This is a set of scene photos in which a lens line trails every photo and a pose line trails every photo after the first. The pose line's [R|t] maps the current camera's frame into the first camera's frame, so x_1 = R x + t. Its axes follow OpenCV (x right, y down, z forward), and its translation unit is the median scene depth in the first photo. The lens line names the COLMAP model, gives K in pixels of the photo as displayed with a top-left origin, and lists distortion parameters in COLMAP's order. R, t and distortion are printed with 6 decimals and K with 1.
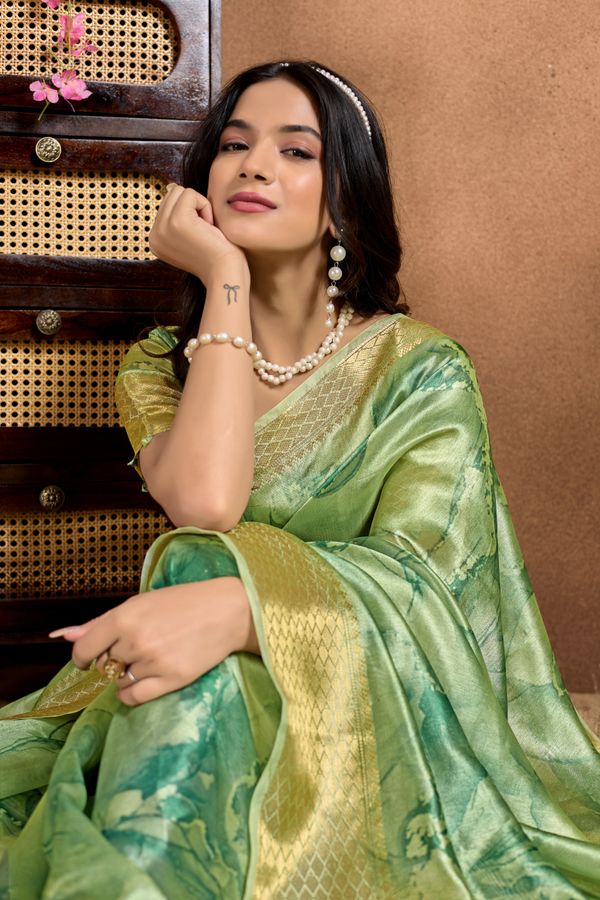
lens RADIAL K [[1326.8, 0, 299.7], [0, 1326.8, 403.0], [0, 0, 1]] dist [0.007057, -0.008622]
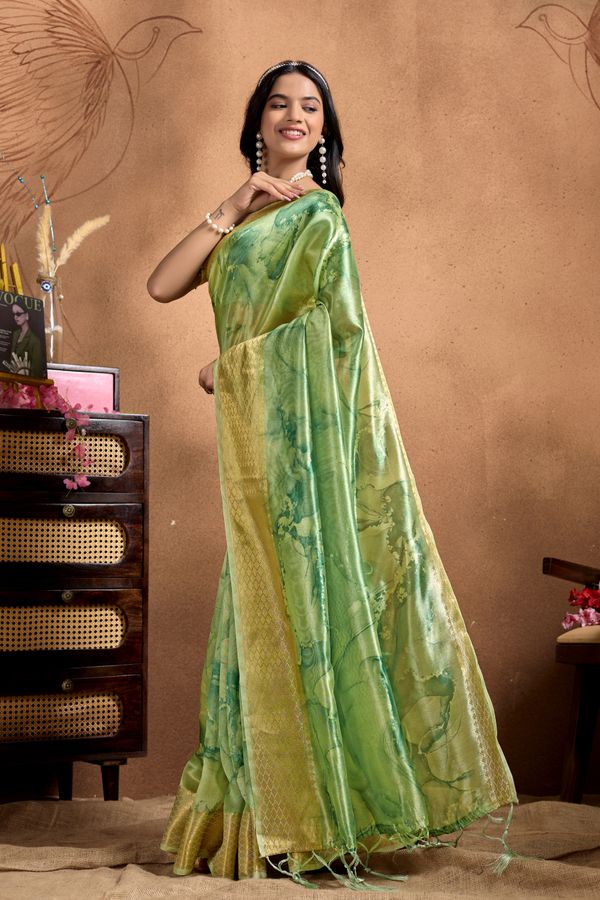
lens RADIAL K [[1314.3, 0, 332.0], [0, 1314.3, 400.5], [0, 0, 1]] dist [0.010780, -0.039152]
pose [[0.971843, 0.016676, 0.235037, -0.261782], [0.025013, 0.984555, -0.173280, 0.002467], [-0.234296, 0.174280, 0.956416, -1.004026]]
